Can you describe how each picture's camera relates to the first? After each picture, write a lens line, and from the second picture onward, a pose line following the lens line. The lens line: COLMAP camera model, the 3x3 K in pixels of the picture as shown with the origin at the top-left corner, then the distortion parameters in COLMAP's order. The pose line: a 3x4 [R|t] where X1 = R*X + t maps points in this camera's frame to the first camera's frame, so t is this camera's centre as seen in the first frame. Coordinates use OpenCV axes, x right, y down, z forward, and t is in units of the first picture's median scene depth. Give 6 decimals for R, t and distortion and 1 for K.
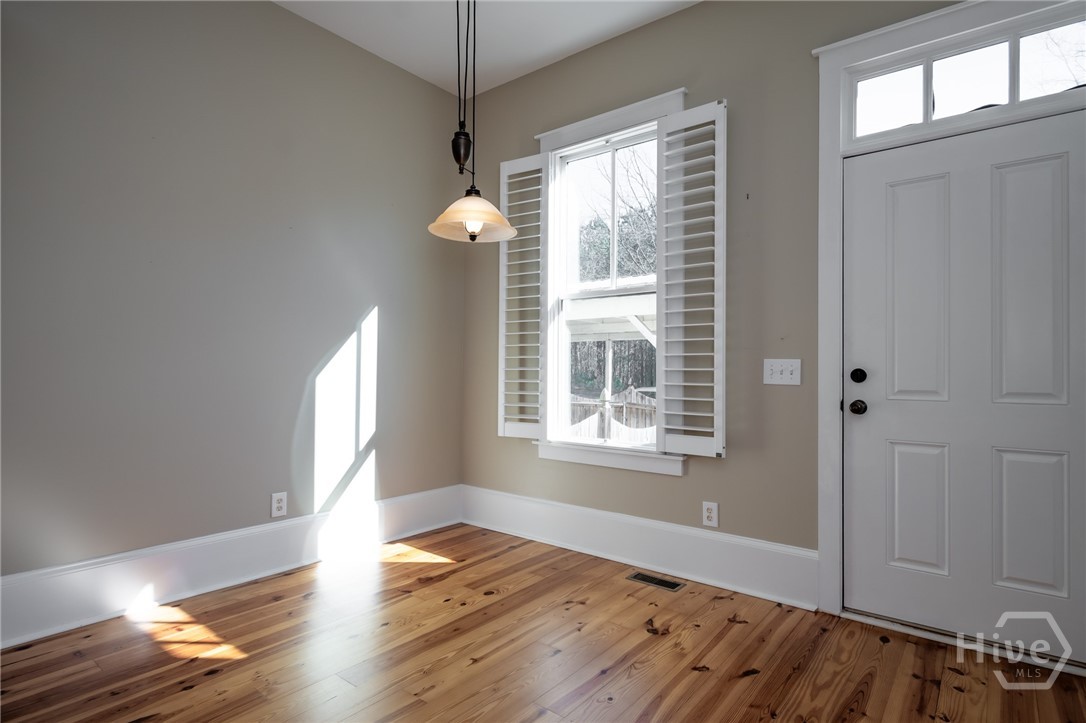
lens RADIAL K [[571.4, 0, 536.3], [0, 571.4, 366.9], [0, 0, 1]] dist [0.009885, -0.000947]
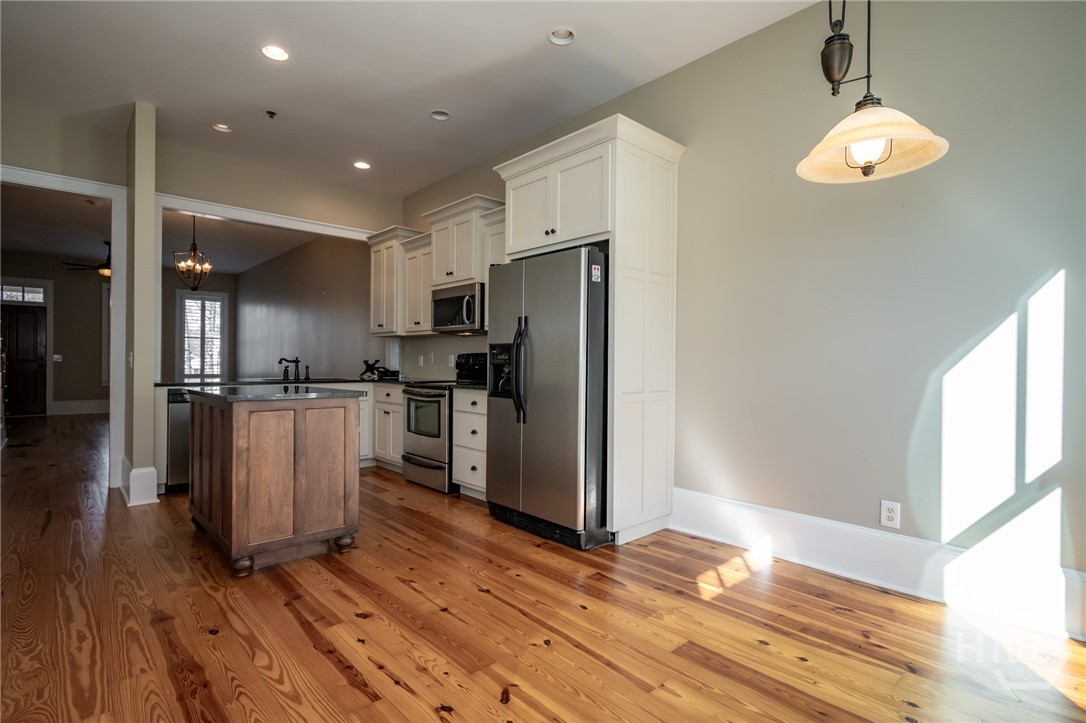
lens RADIAL K [[533.1, 0, 548.3], [0, 533.1, 363.6], [0, 0, 1]] dist [0.010791, -0.004062]
pose [[-0.149808, -0.008890, -0.988675, 0.550973], [0.002572, 0.999953, -0.009381, 0.009042], [0.988712, -0.003948, -0.149778, 0.685901]]
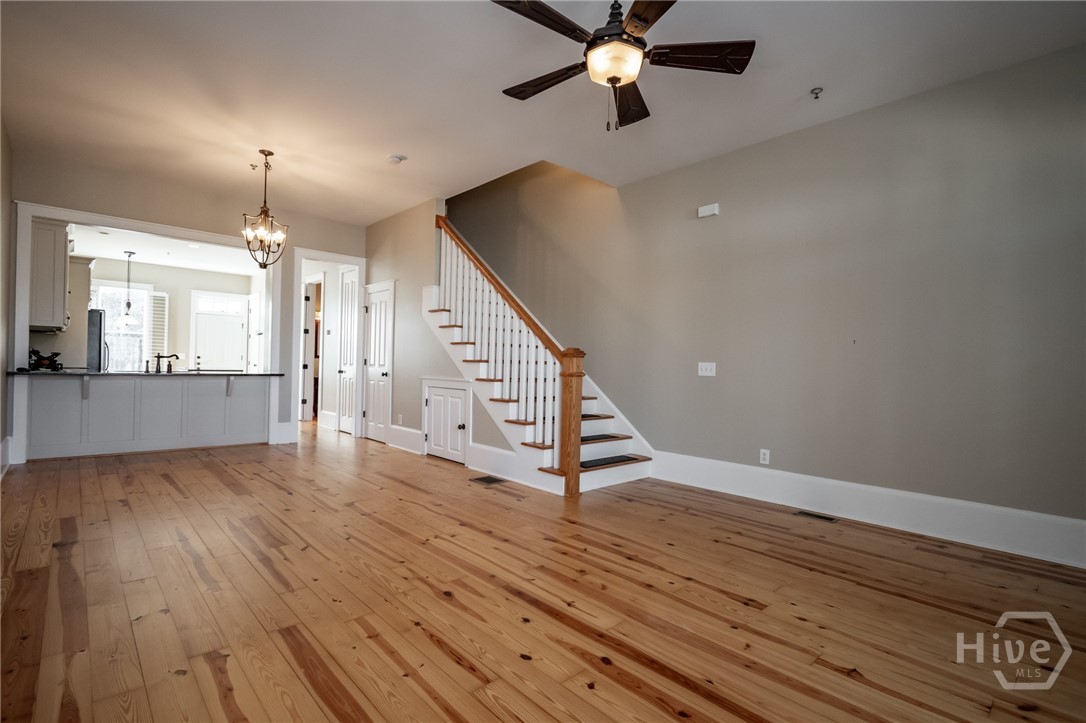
lens RADIAL K [[506.8, 0, 546.8], [0, 506.8, 364.9], [0, 0, 1]] dist [0.001780, -0.000585]
pose [[0.143430, -0.002942, 0.989656, -3.270212], [-0.035128, 0.999350, 0.008062, -0.063138], [-0.989037, -0.035921, 0.143234, -2.558371]]
